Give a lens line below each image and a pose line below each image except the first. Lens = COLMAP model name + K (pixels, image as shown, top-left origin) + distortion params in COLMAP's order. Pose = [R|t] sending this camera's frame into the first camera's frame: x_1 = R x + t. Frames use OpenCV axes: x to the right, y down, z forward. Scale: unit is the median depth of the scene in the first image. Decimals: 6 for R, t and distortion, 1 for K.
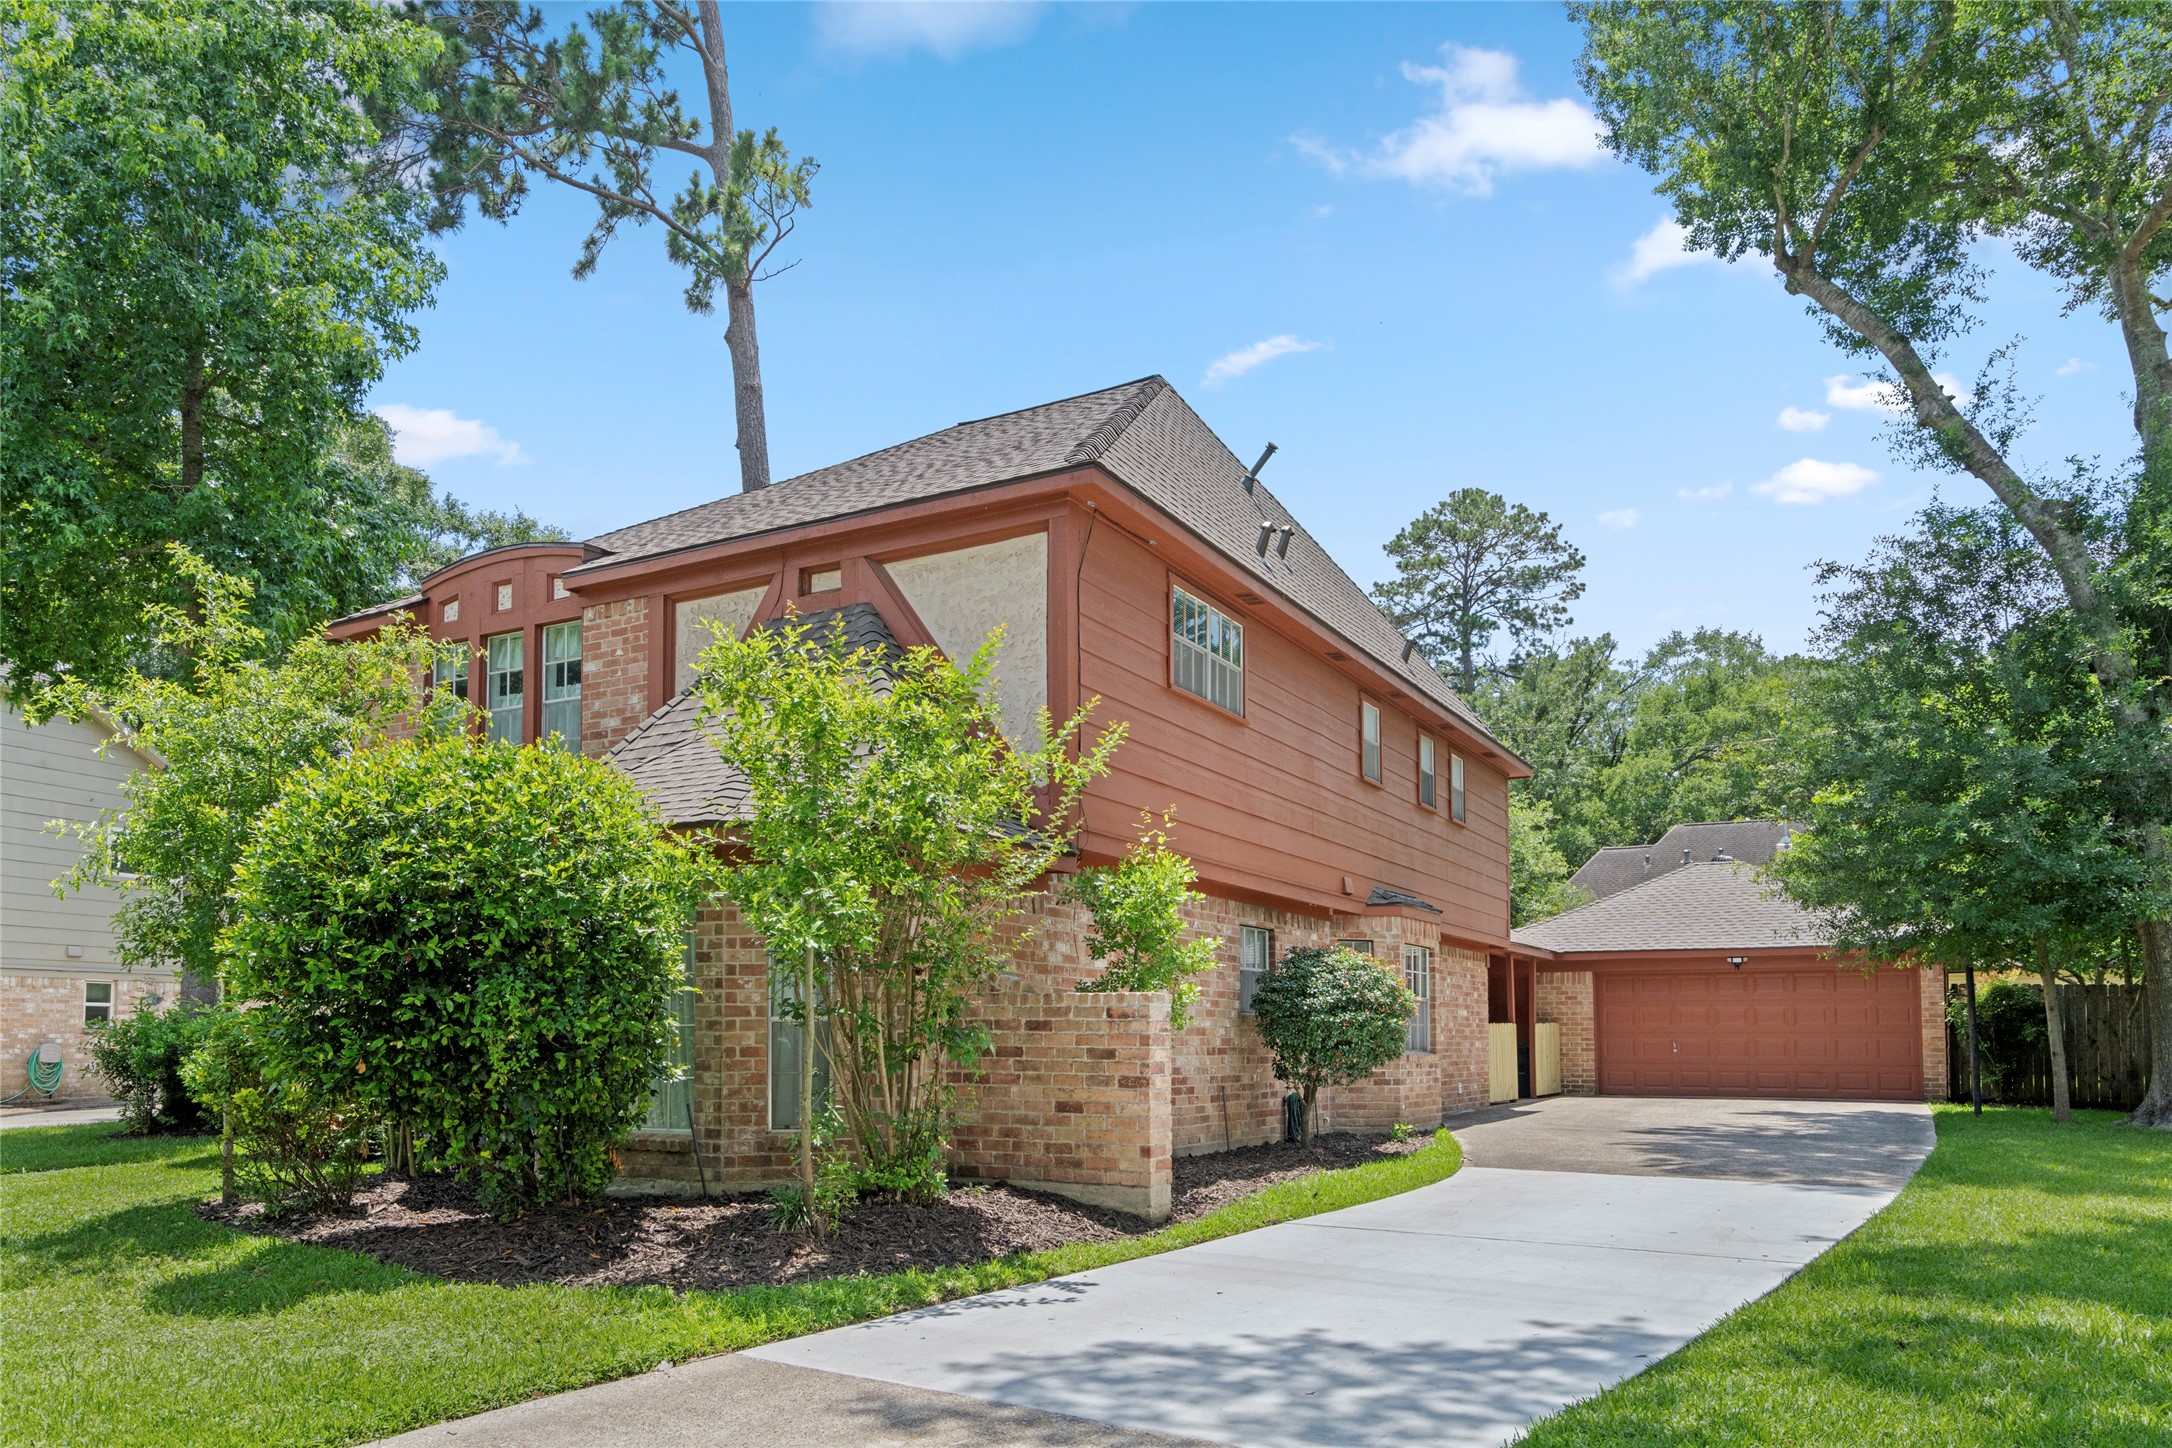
lens RADIAL K [[1515.9, 0, 1086.9], [0, 1515.9, 931.2], [0, 0, 1]] dist [0.010102, -0.003474]
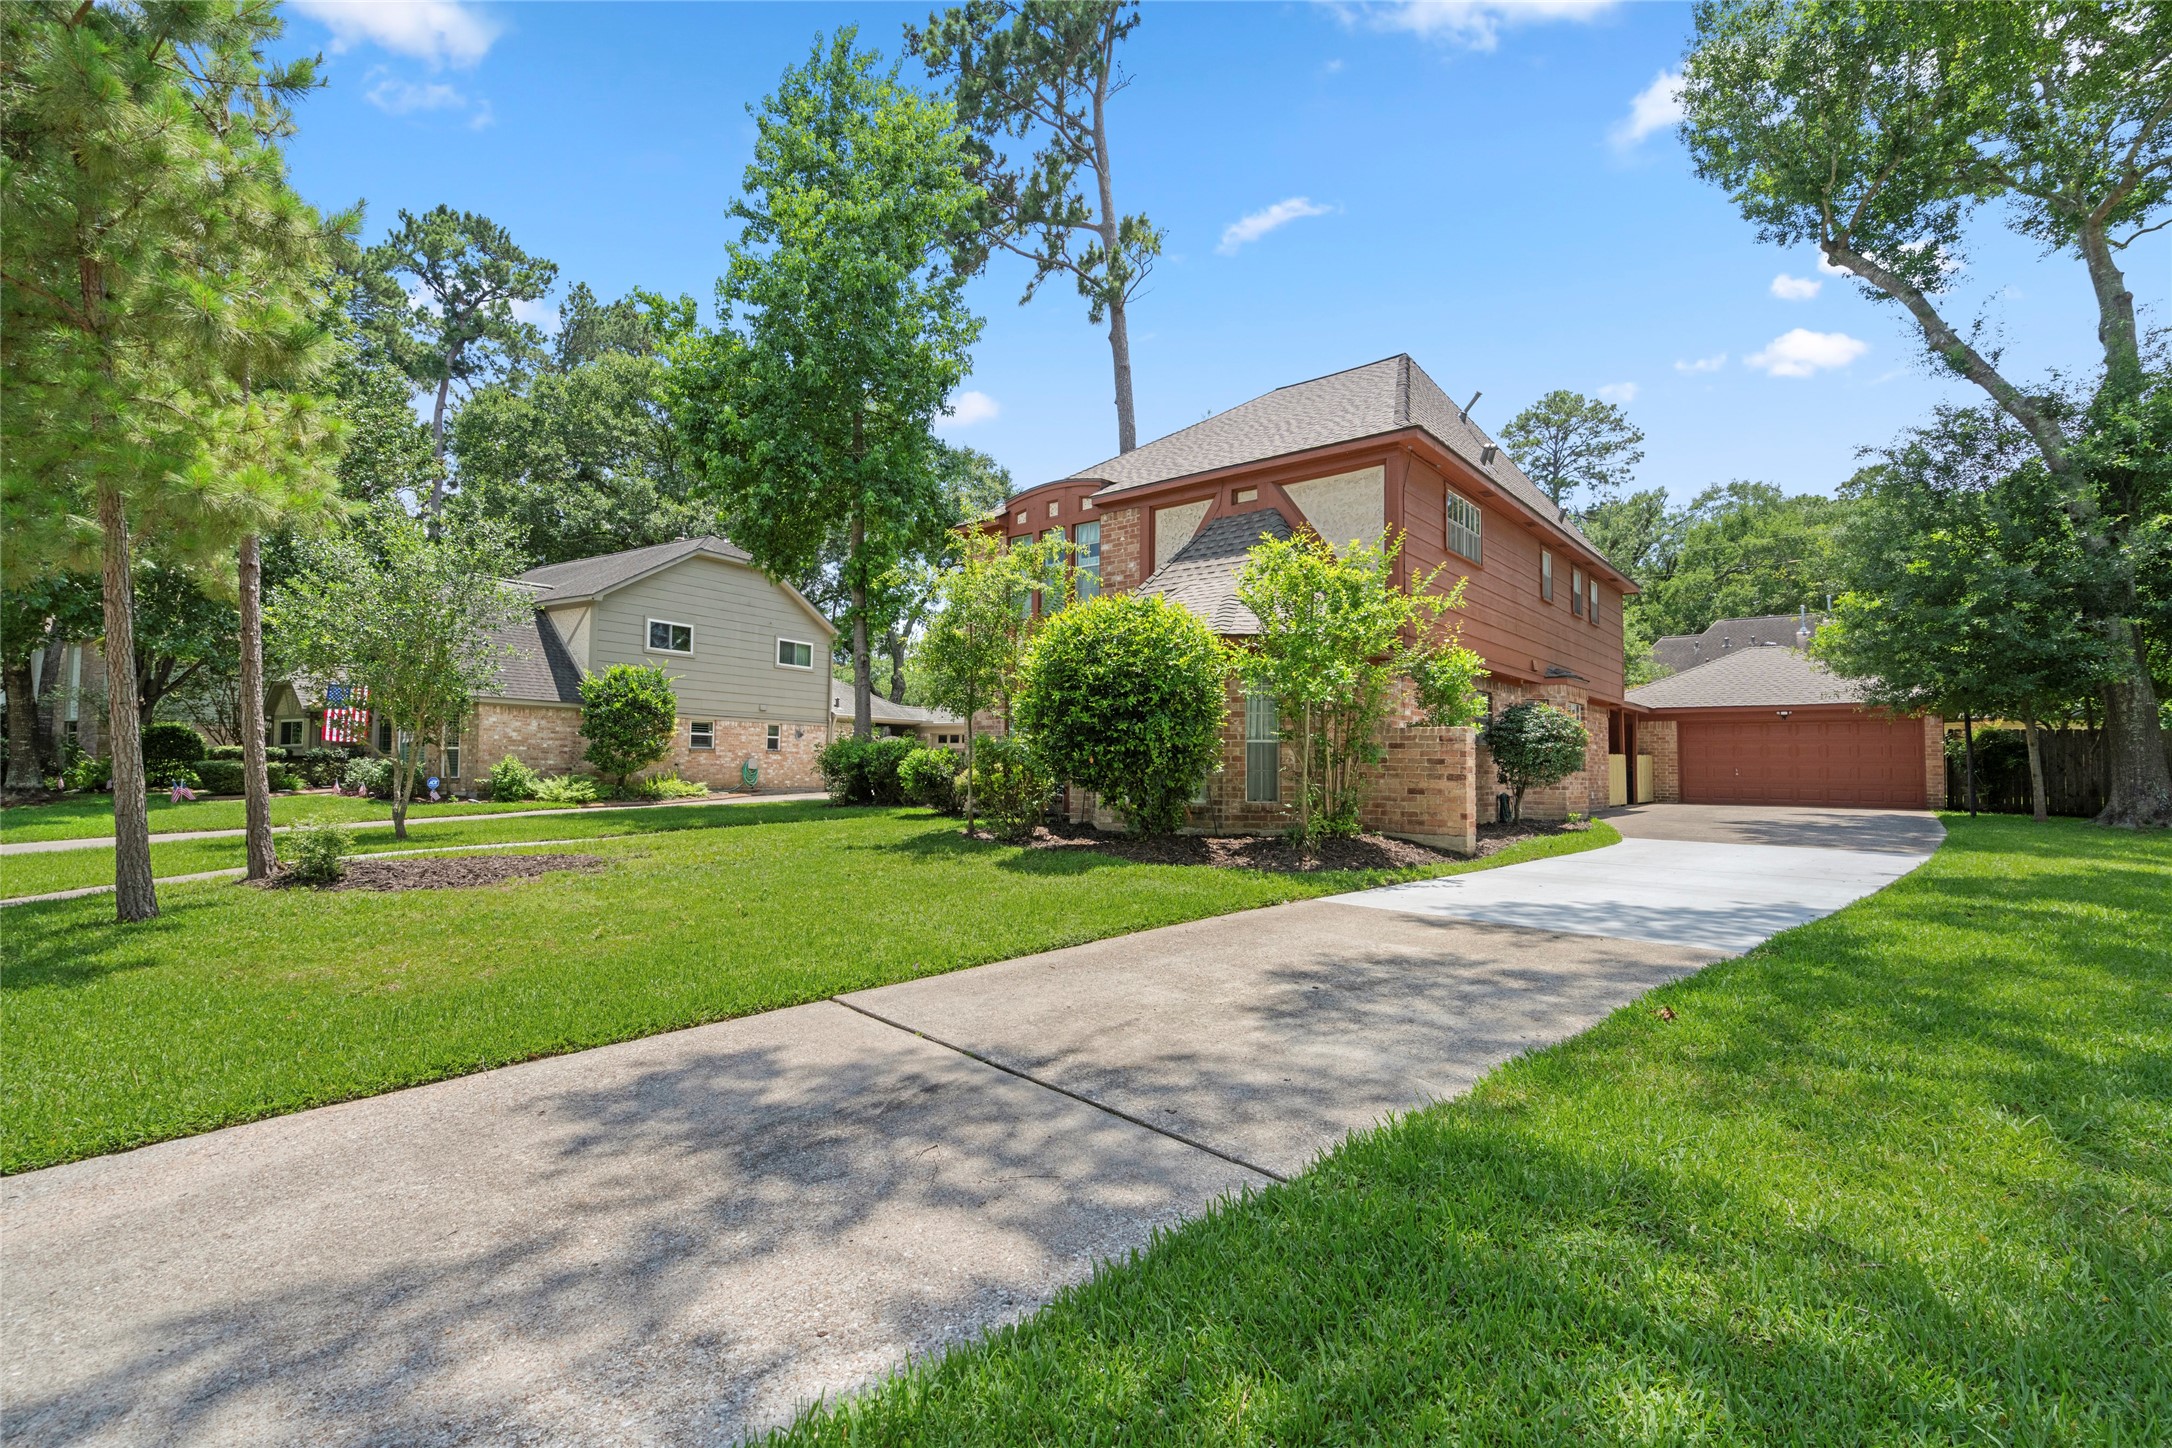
lens RADIAL K [[999.2, 0, 1090.6], [0, 999.2, 706.3], [0, 0, 1]] dist [-0.001352, 0.000570]
pose [[0.983713, -0.001991, -0.179733, -0.080286], [0.003603, 0.999956, 0.008640, 0.002074], [0.179708, -0.009147, 0.983677, -0.102374]]
